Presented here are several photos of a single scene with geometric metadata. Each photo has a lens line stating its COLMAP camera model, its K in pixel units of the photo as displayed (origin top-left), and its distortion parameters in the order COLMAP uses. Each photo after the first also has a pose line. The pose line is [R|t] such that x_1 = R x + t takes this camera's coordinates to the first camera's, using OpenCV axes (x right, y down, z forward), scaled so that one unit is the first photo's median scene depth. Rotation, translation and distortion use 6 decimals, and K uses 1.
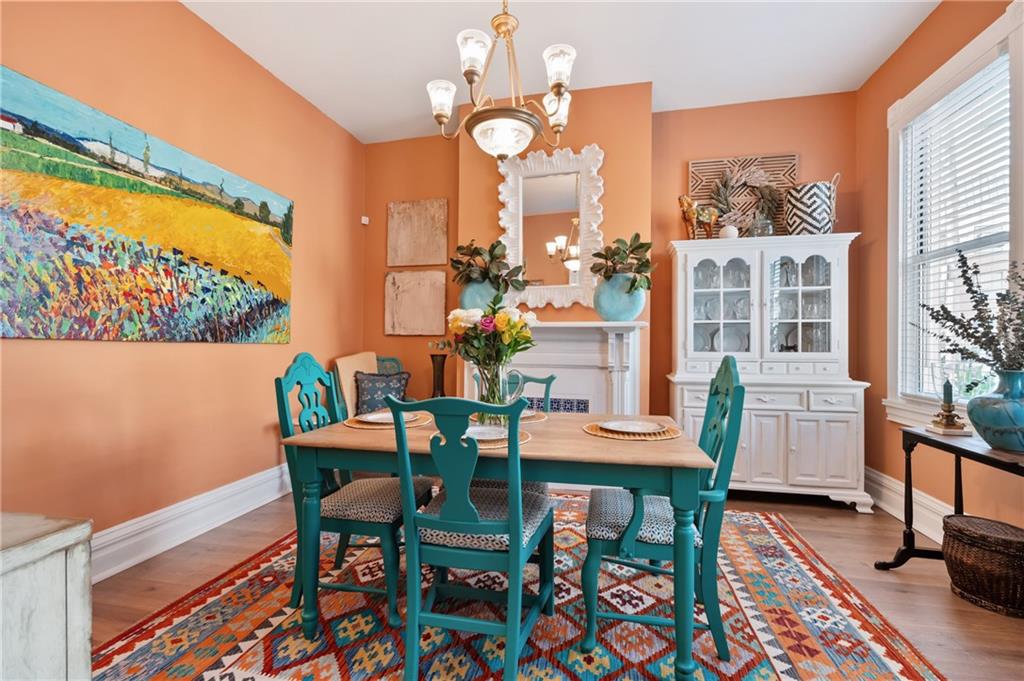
lens RADIAL K [[467.4, 0, 507.0], [0, 467.4, 341.5], [0, 0, 1]] dist [-0.000591, 0.000257]
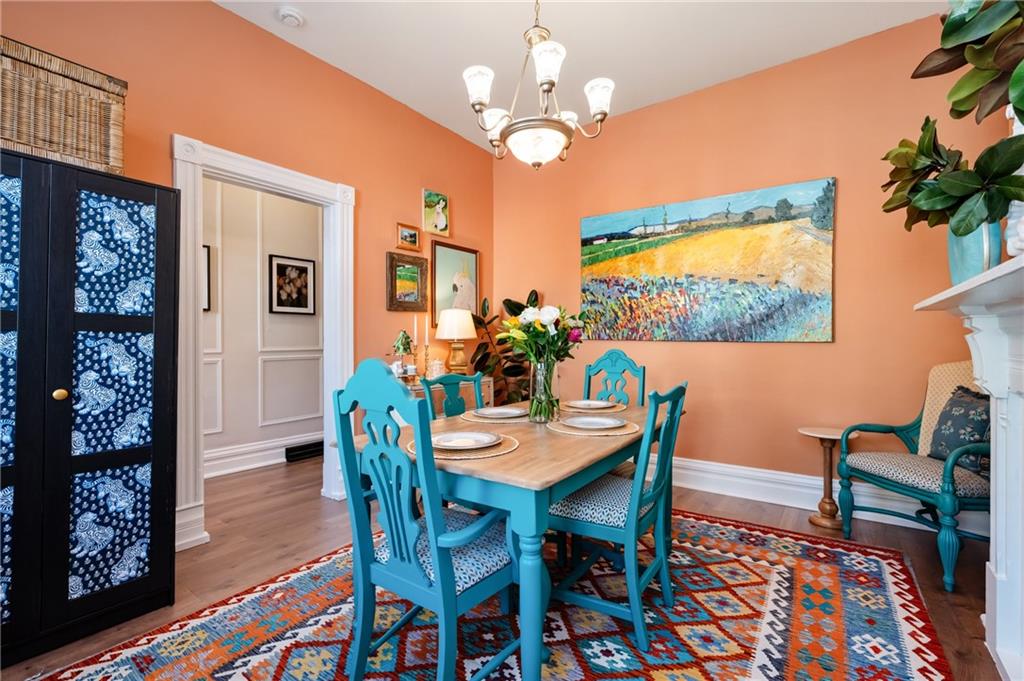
lens RADIAL K [[441.5, 0, 509.8], [0, 441.5, 343.2], [0, 0, 1]] dist [0.005075, 0.000229]
pose [[-0.411435, -0.008118, -0.911403, 0.735276], [-0.003149, 0.999967, -0.007486, 0.019263], [0.911434, -0.000210, -0.411447, 1.105176]]
